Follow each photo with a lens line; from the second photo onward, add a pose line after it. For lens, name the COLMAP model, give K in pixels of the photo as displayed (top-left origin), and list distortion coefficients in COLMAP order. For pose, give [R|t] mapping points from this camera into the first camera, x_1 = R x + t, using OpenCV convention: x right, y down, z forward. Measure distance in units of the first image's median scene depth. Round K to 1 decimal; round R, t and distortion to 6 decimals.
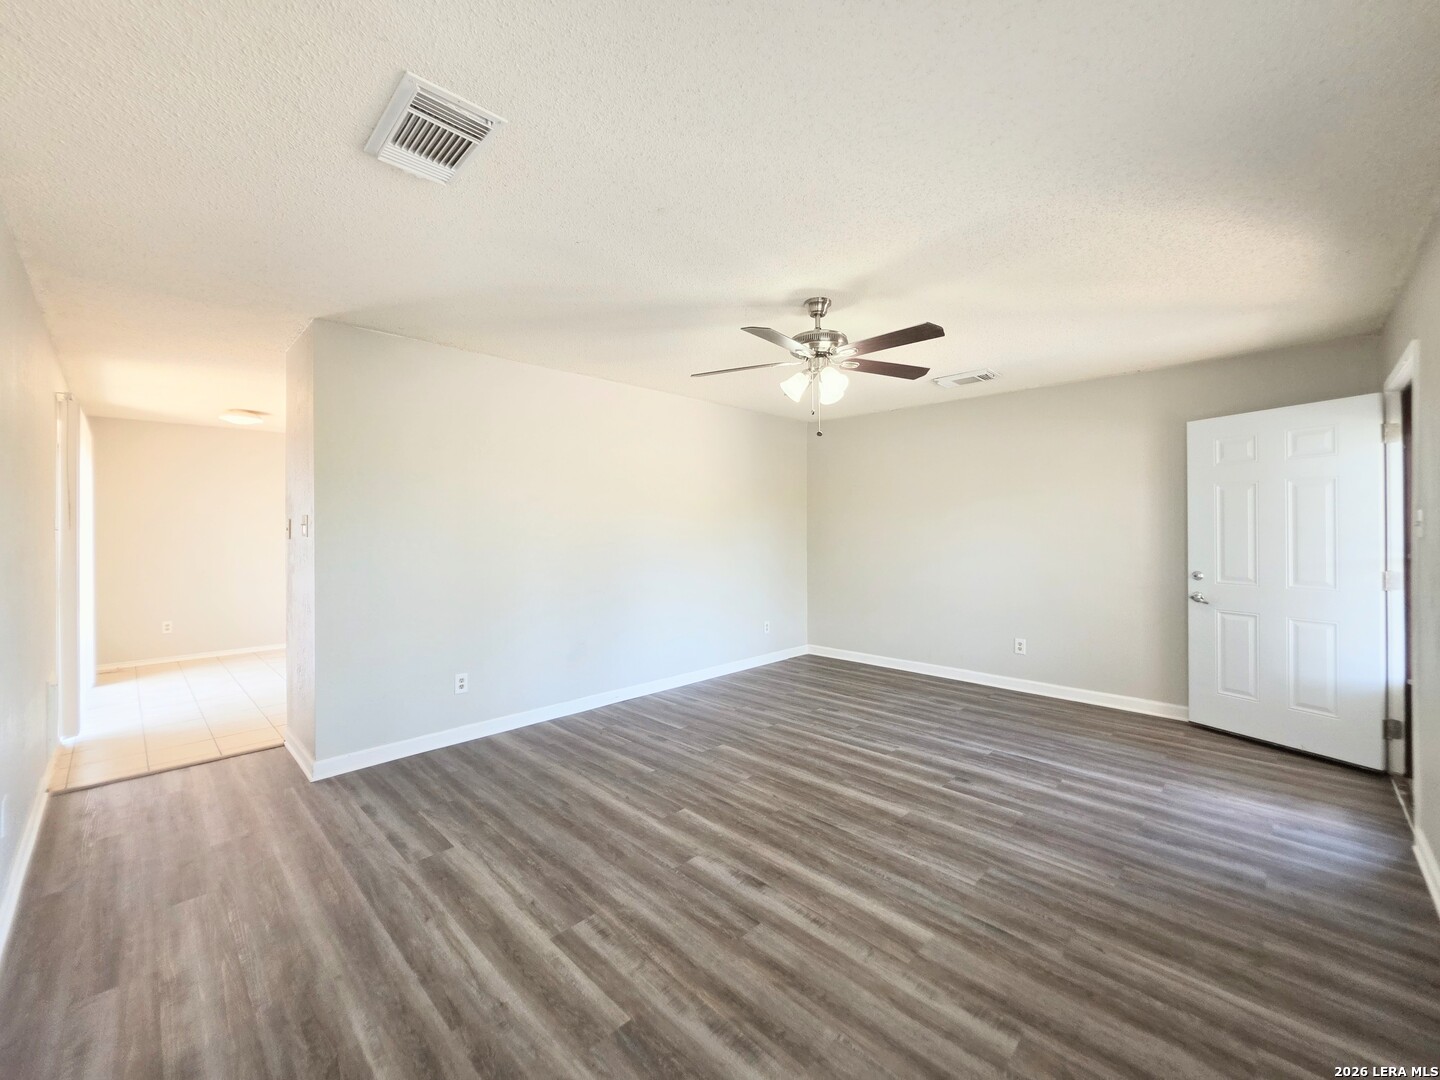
lens RADIAL K [[568.0, 0, 720.0], [0, 568.0, 540.0], [0, 0, 1]] dist [-0.000305, 0.000088]
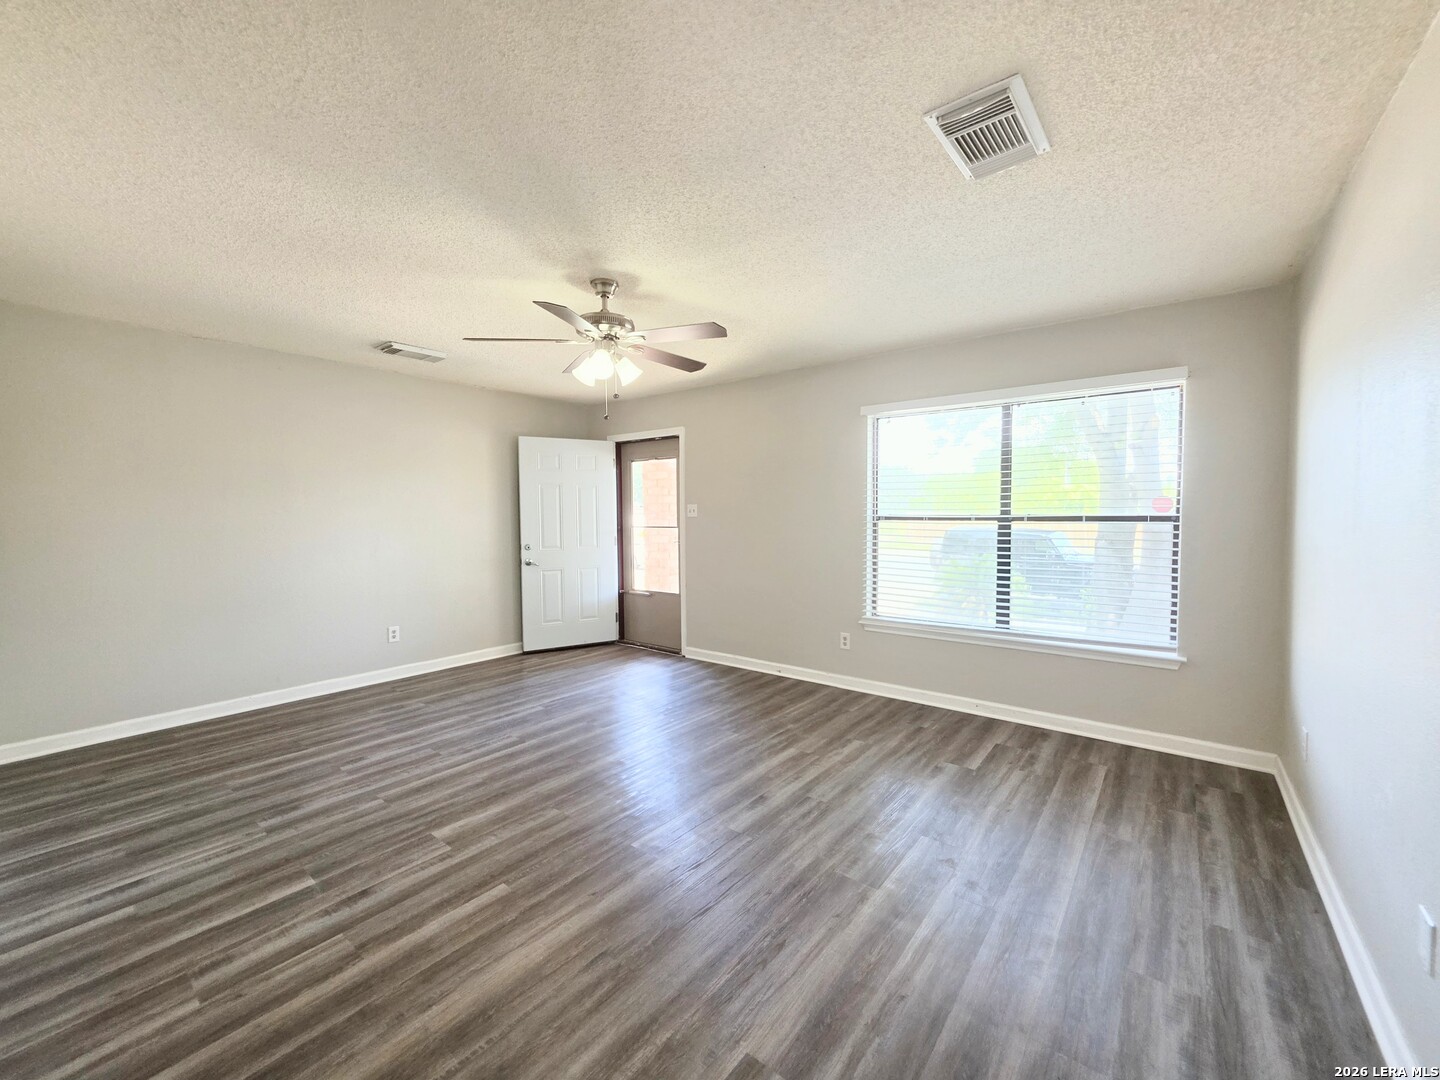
lens RADIAL K [[582.7, 0, 720.0], [0, 582.7, 540.0], [0, 0, 1]] dist [0.000349, 0.000627]
pose [[-0.097536, -0.040939, 0.994390, -0.681226], [0.022513, 0.998807, 0.043329, -0.006888], [-0.994977, 0.026613, -0.096498, 0.704064]]
